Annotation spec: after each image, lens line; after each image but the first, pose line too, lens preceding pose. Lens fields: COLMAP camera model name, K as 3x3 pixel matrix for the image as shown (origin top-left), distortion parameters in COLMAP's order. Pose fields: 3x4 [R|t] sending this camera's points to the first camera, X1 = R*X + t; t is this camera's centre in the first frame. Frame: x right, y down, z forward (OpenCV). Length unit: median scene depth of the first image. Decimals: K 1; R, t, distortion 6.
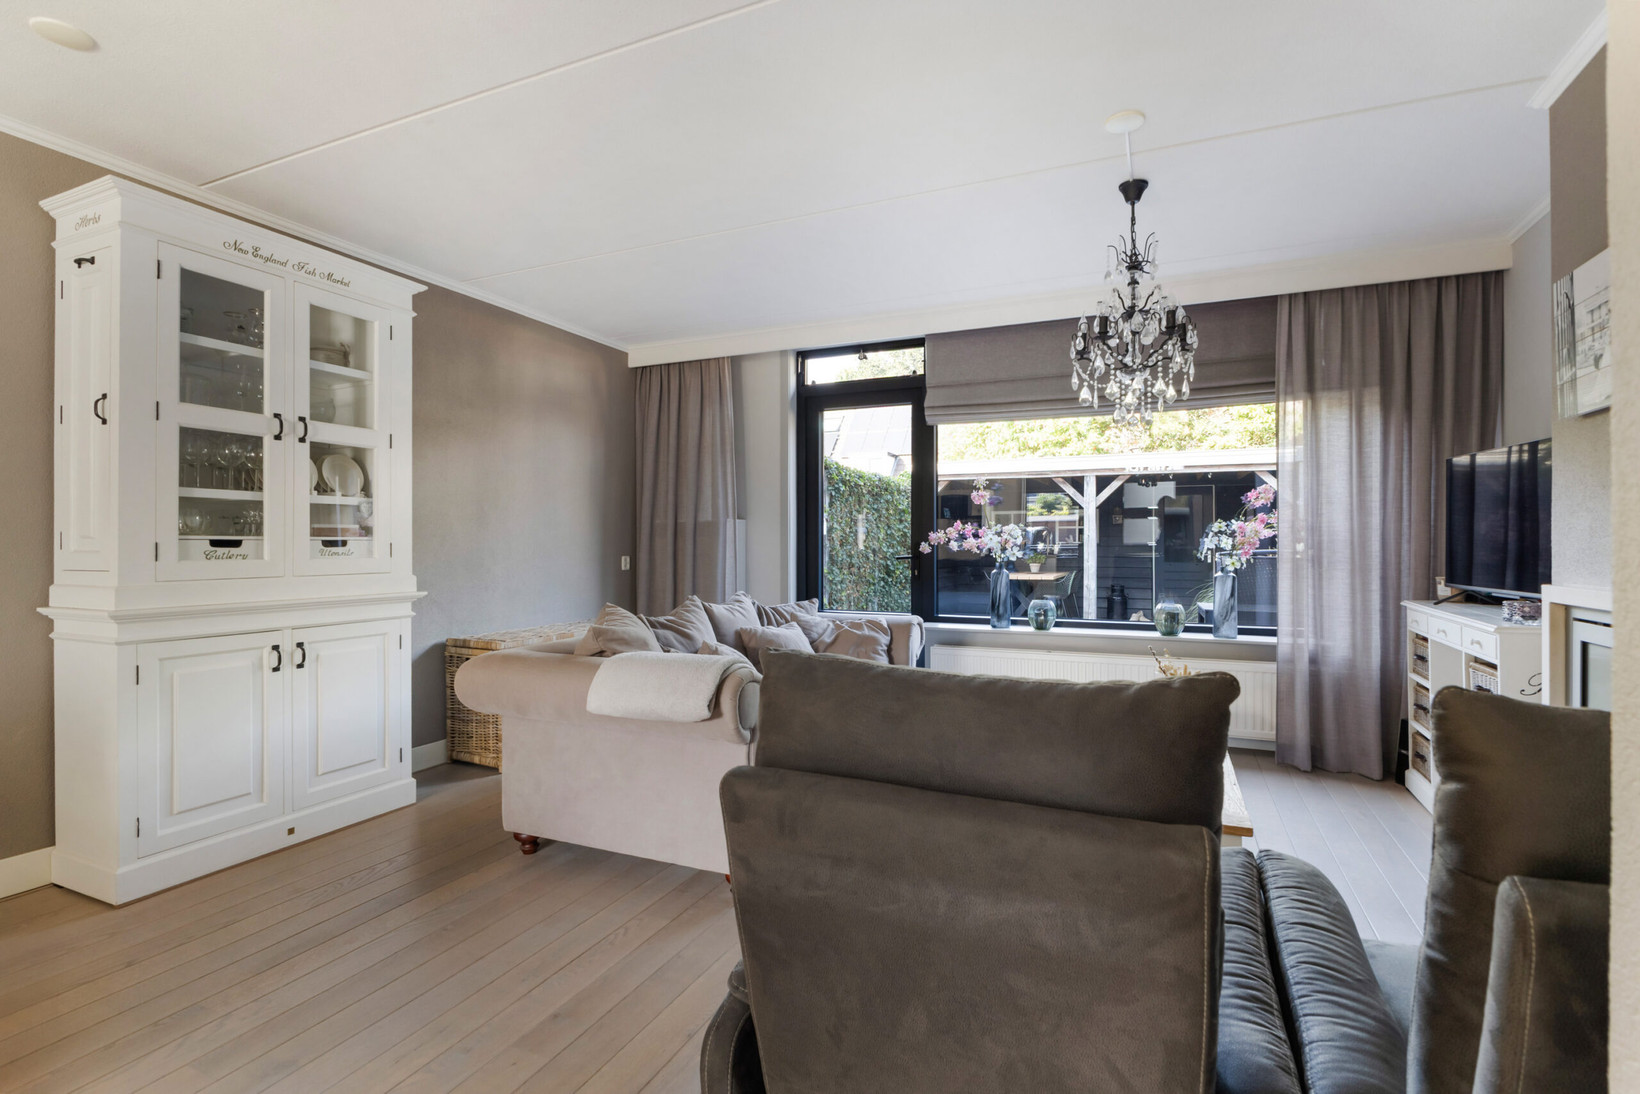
lens RADIAL K [[769.3, 0, 820.0], [0, 769.3, 547.0], [0, 0, 1]] dist [-0.000037, -0.000005]
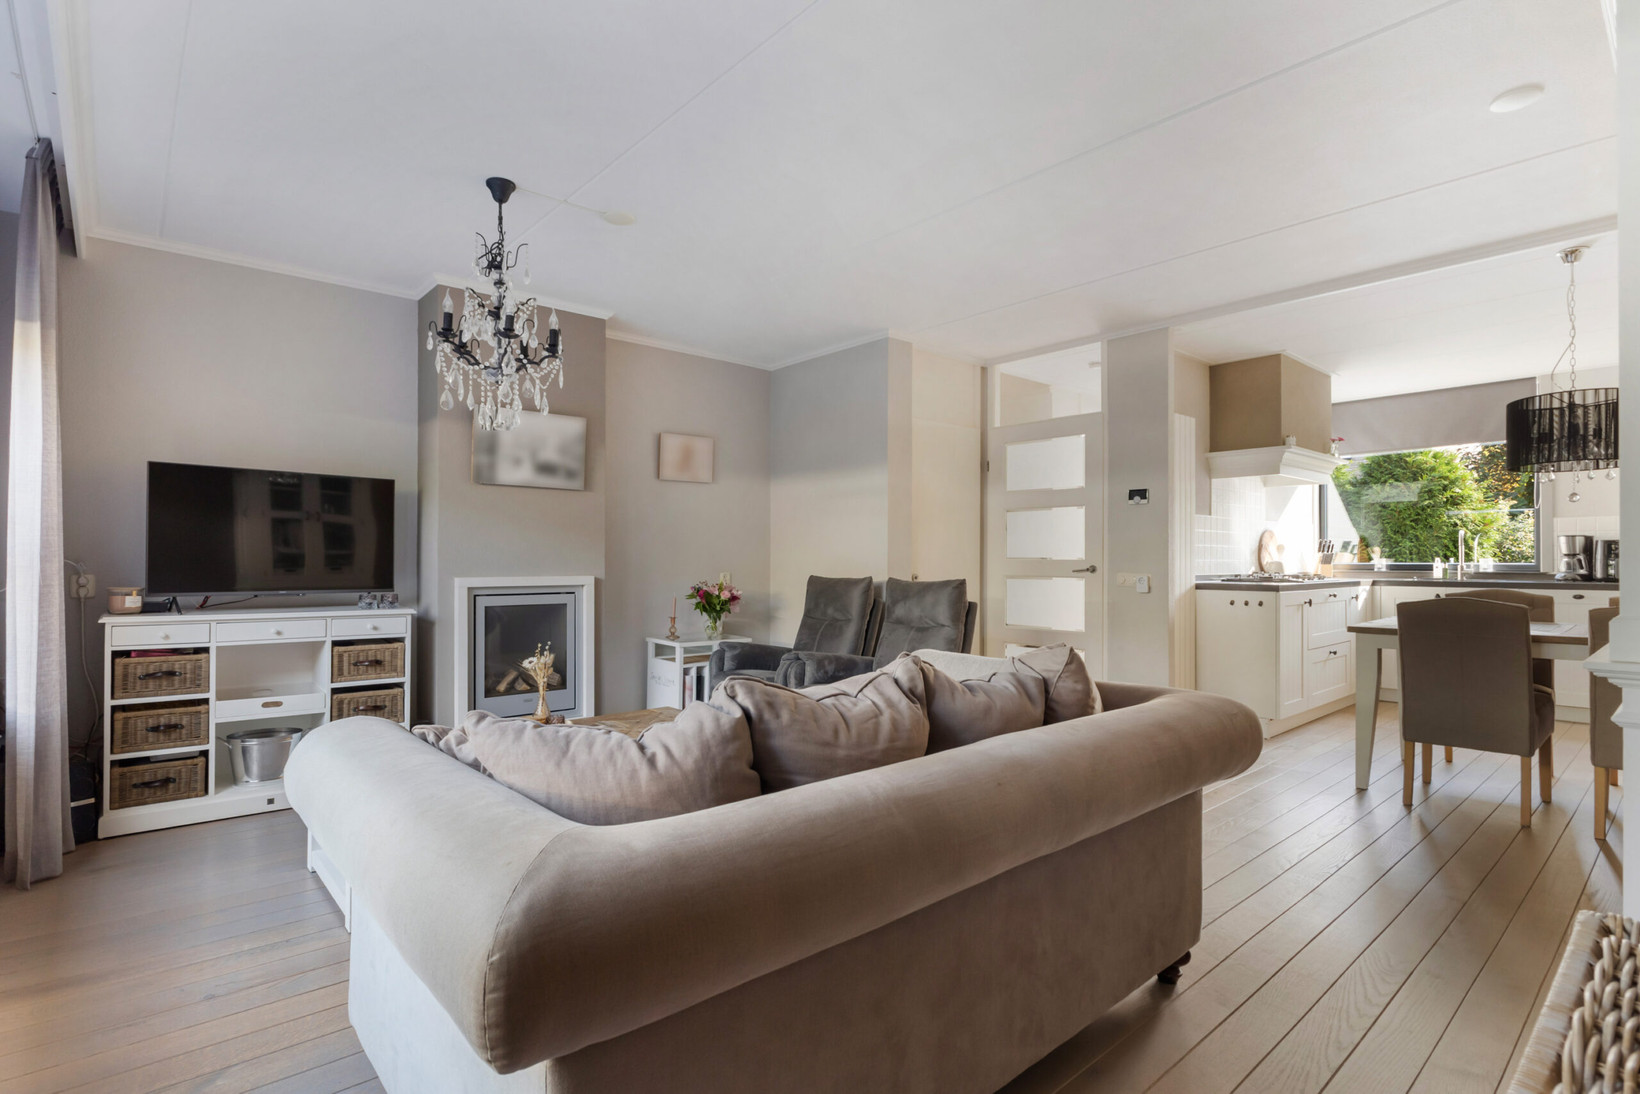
lens RADIAL K [[804.7, 0, 807.1], [0, 804.7, 560.6], [0, 0, 1]] dist [-0.004194, -0.000744]
pose [[-0.905736, -0.000265, 0.423841, -0.327144], [0.001411, 0.999992, 0.003640, 0.004502], [-0.423839, 0.003894, -0.905729, 1.521609]]
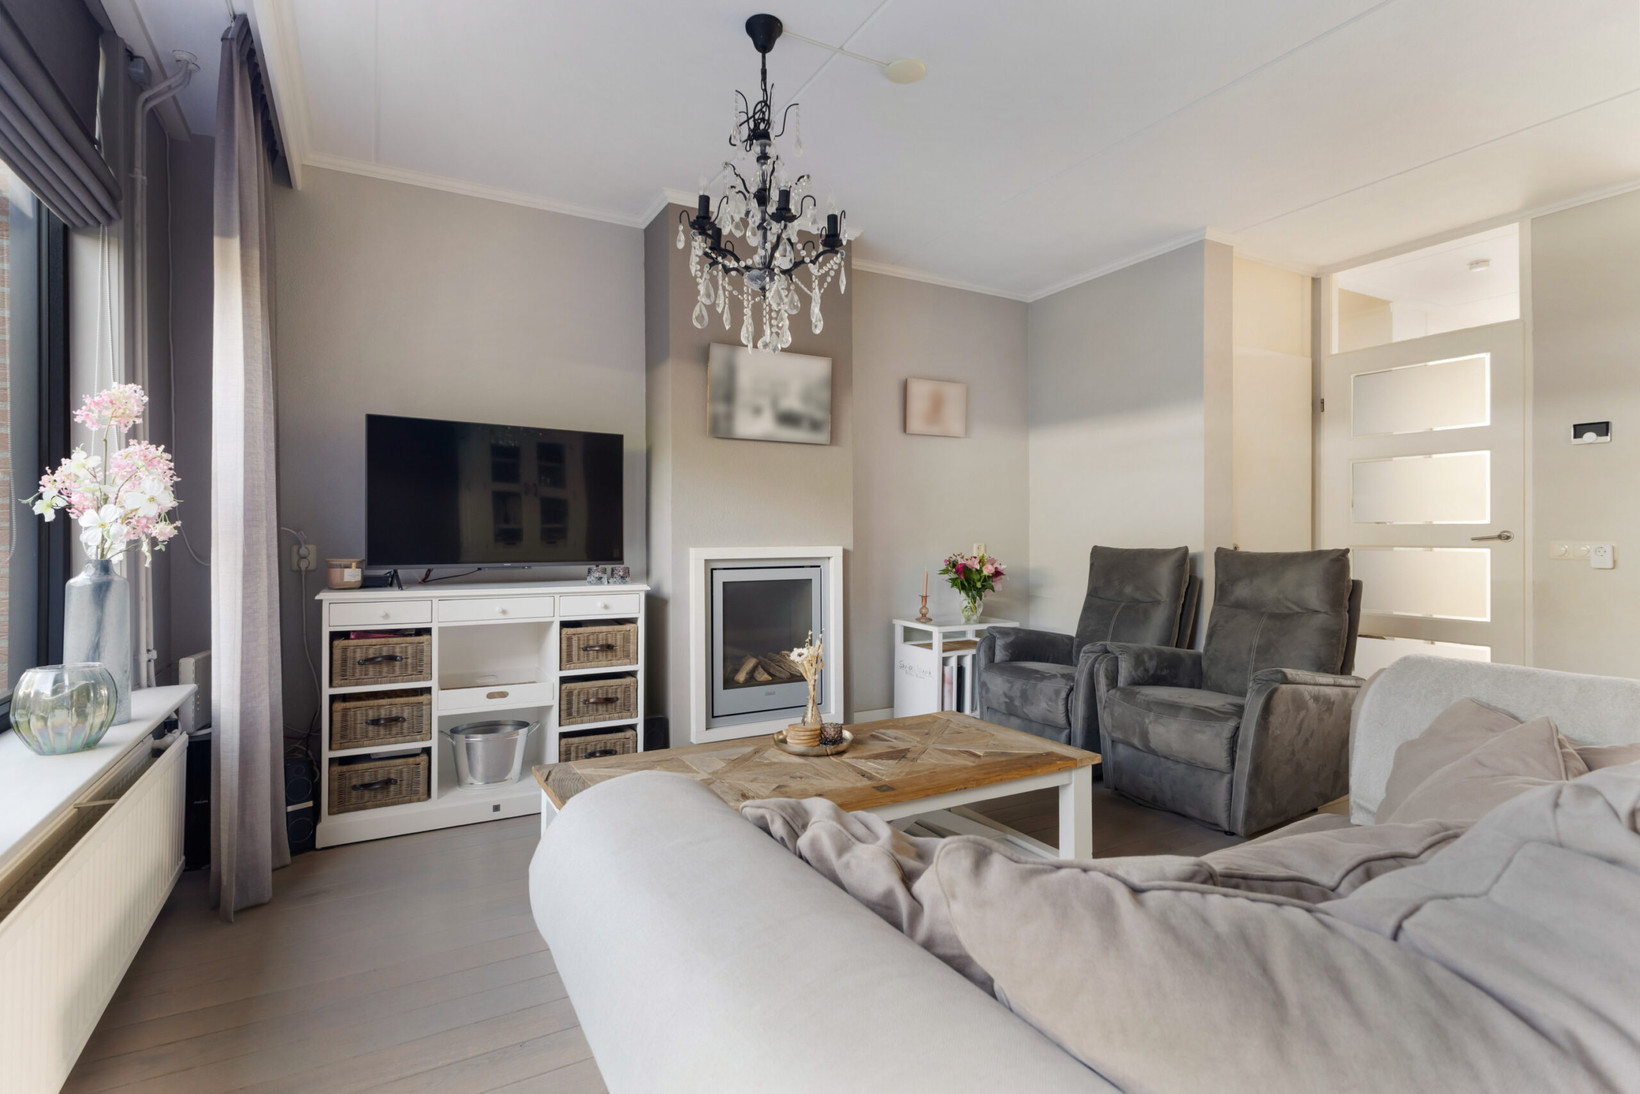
lens RADIAL K [[802.0, 0, 822.1], [0, 802.0, 541.6], [0, 0, 1]] dist [0.013545, 0.000200]
pose [[-0.804392, 0.001068, 0.594099, -0.085839], [0.007859, 0.999930, 0.008842, 0.017439], [-0.594048, 0.011781, -0.804344, 1.380178]]
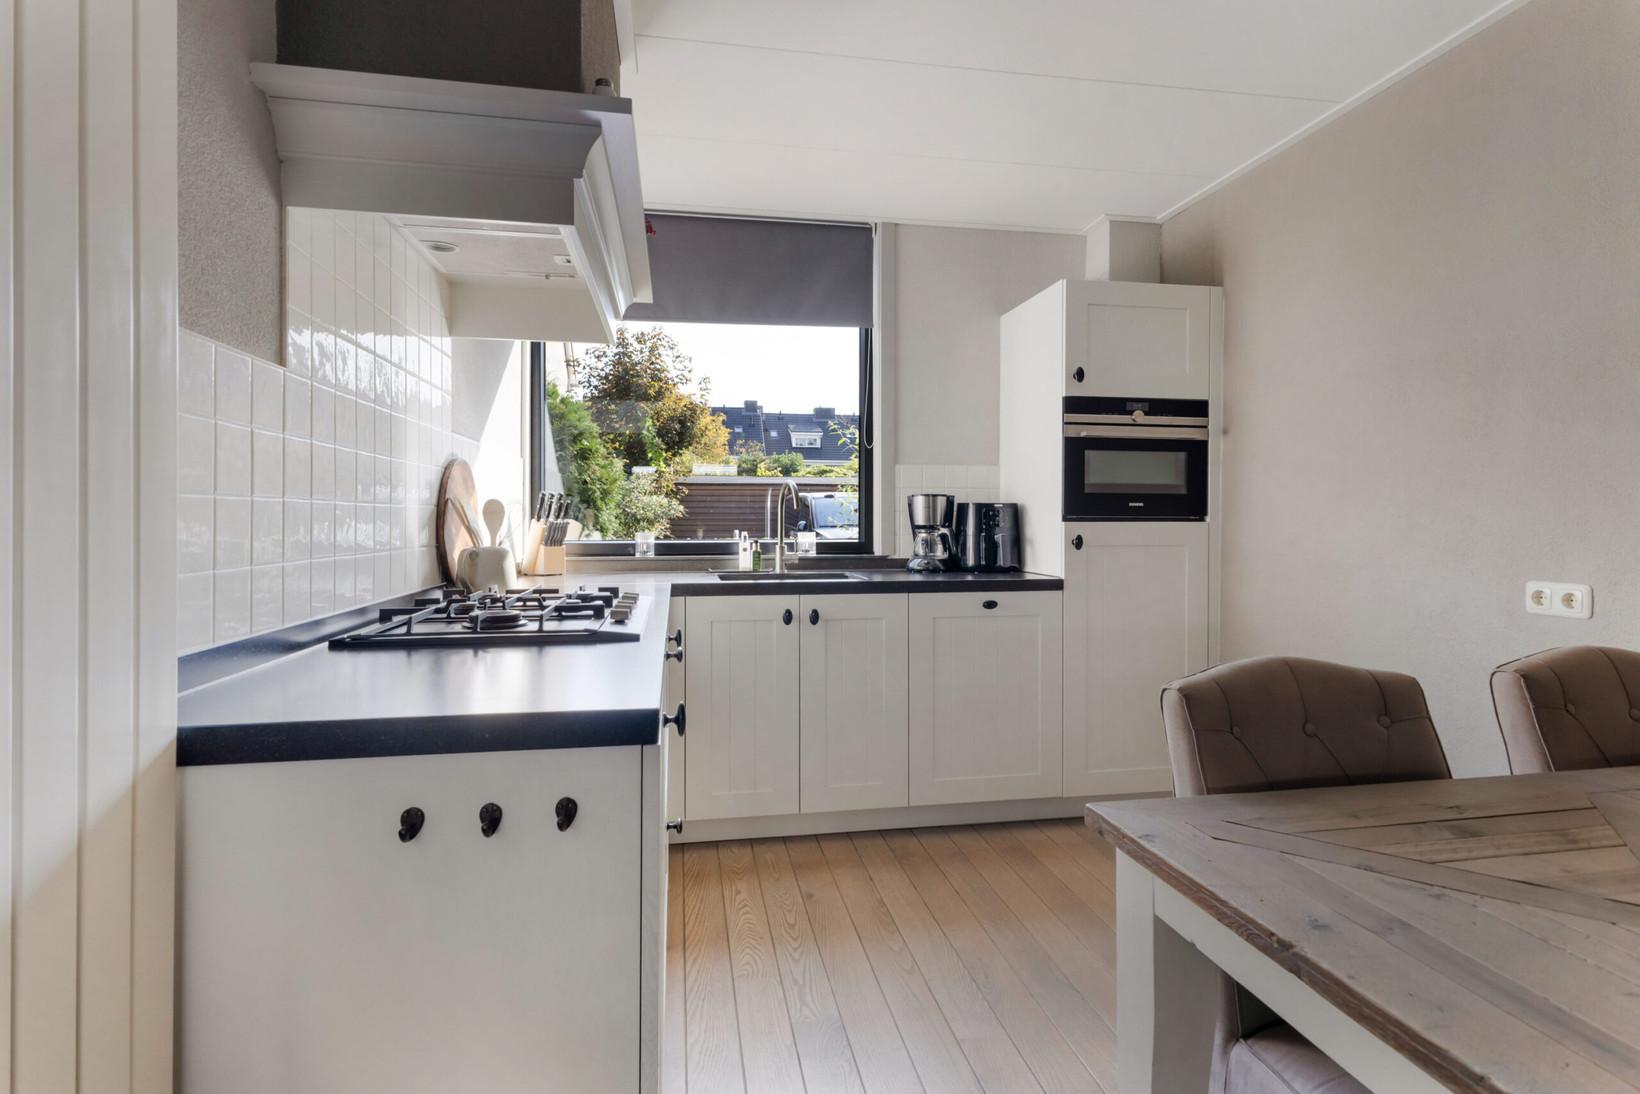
lens RADIAL K [[848.1, 0, 827.7], [0, 848.1, 519.4], [0, 0, 1]] dist [0.017935, 0.000088]
pose [[-0.827164, -0.001065, -0.561959, -0.365195], [-0.003656, 0.999987, 0.003486, -0.011753], [0.561948, 0.004938, -0.827158, 0.150097]]
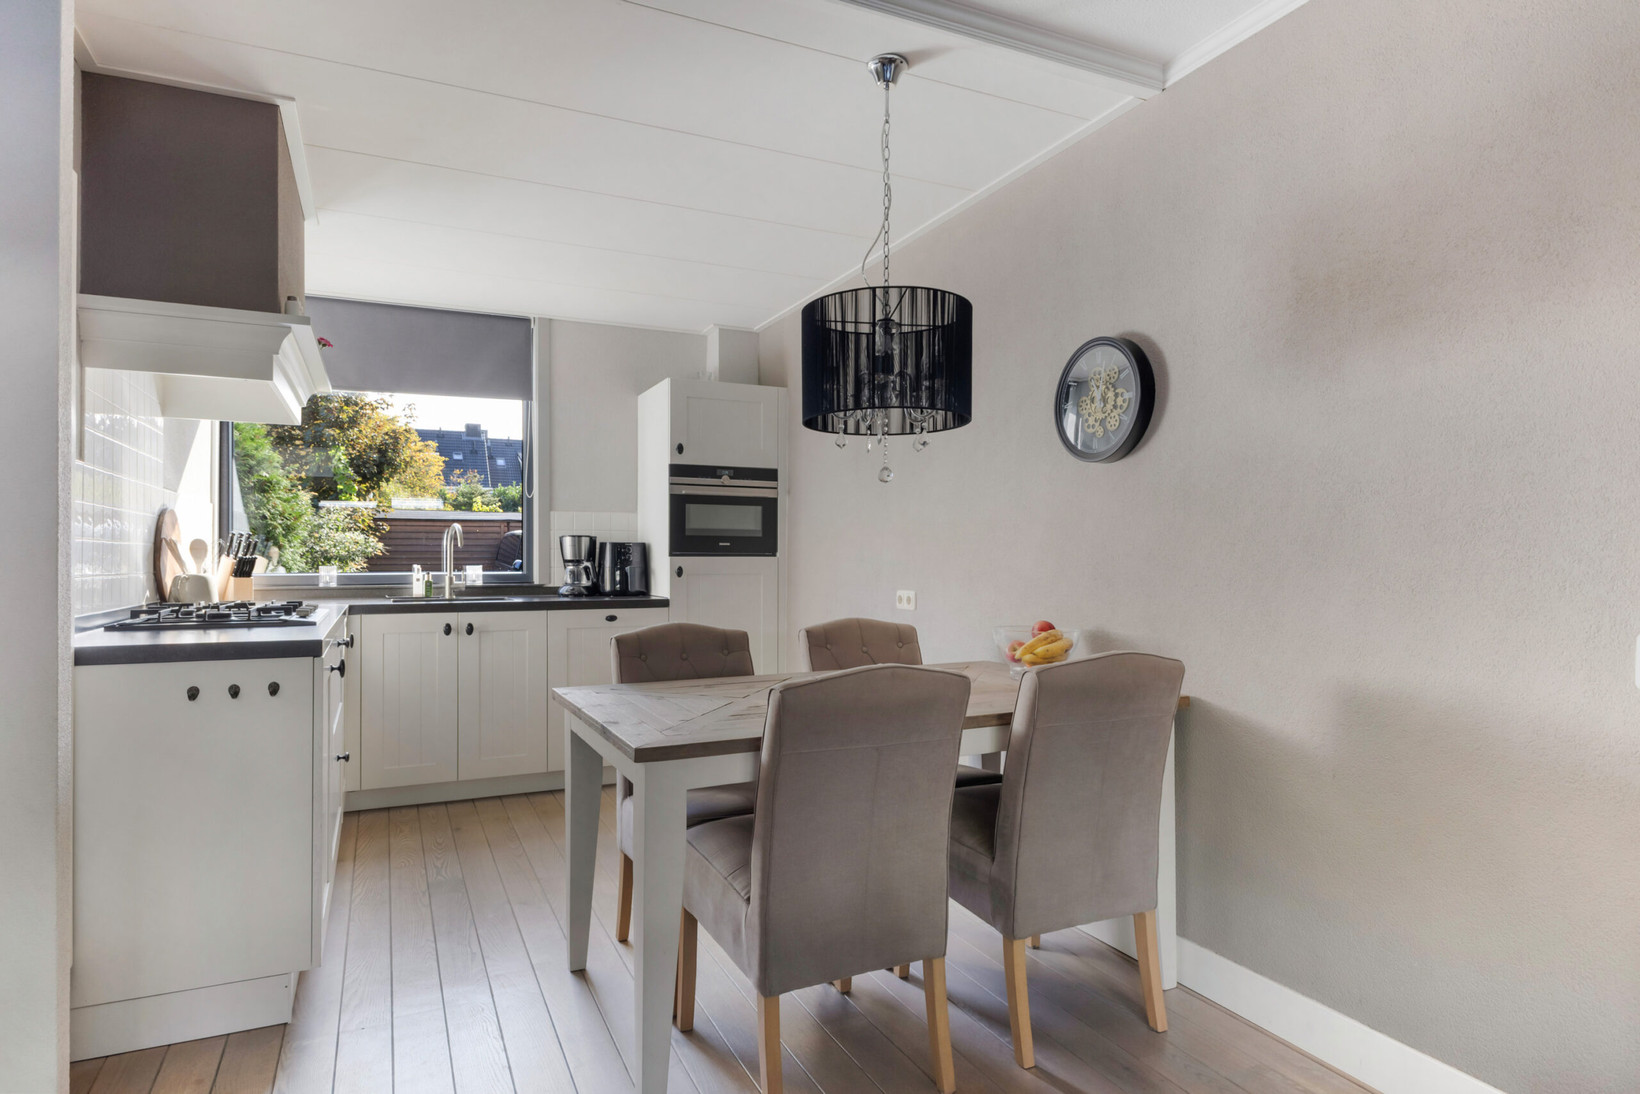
lens RADIAL K [[935.4, 0, 815.9], [0, 935.4, 556.3], [0, 0, 1]] dist [0.019193, -0.001230]
pose [[-0.658109, -0.002564, -0.752918, -0.200331], [-0.003482, 0.999994, -0.000361, -0.007566], [0.752915, 0.002384, -0.658114, 0.601790]]
